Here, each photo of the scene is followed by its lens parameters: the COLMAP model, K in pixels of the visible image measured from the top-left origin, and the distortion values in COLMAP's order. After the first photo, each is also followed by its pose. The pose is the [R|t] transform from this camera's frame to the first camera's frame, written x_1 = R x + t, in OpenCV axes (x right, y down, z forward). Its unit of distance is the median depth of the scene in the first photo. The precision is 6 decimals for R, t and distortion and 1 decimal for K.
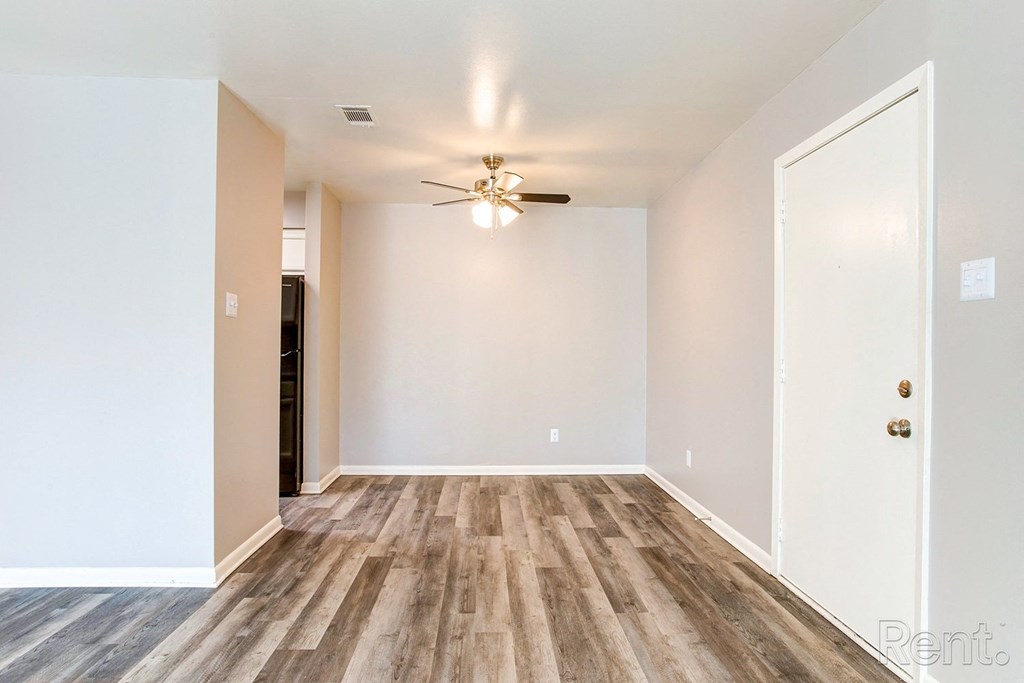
lens RADIAL K [[570.3, 0, 504.7], [0, 570.3, 346.8], [0, 0, 1]] dist [-0.043395, 0.017544]
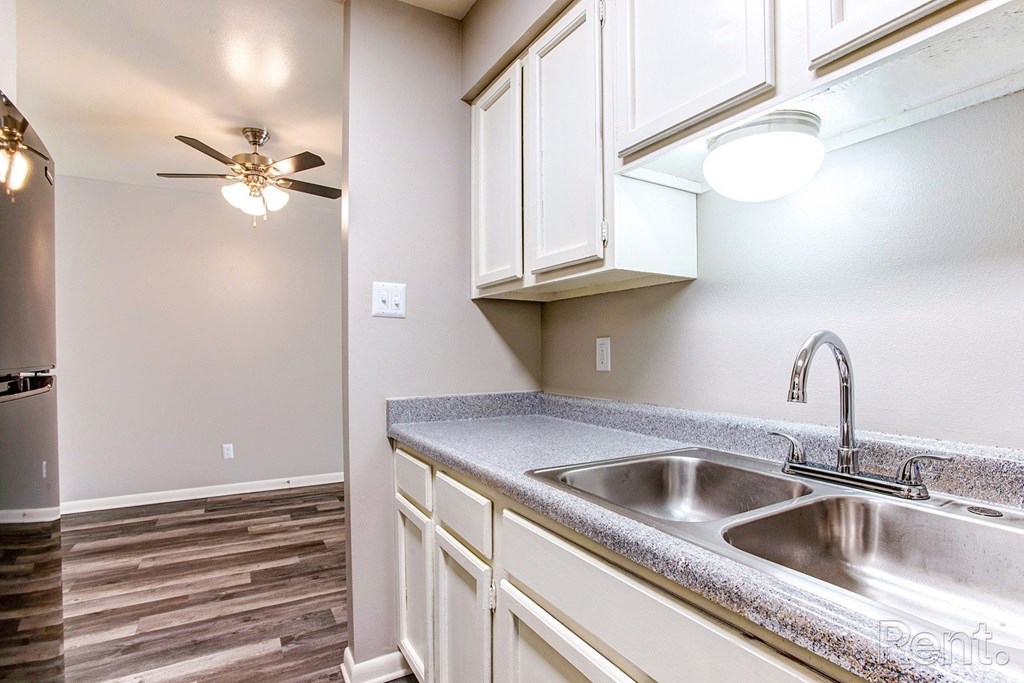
lens RADIAL K [[499.7, 0, 514.5], [0, 499.7, 344.2], [0, 0, 1]] dist [-0.035695, 0.008029]
pose [[-0.476931, 0.015463, 0.878804, -1.040936], [-0.004370, 0.999791, -0.019963, 0.000068], [-0.878930, -0.013362, -0.476764, 1.230563]]
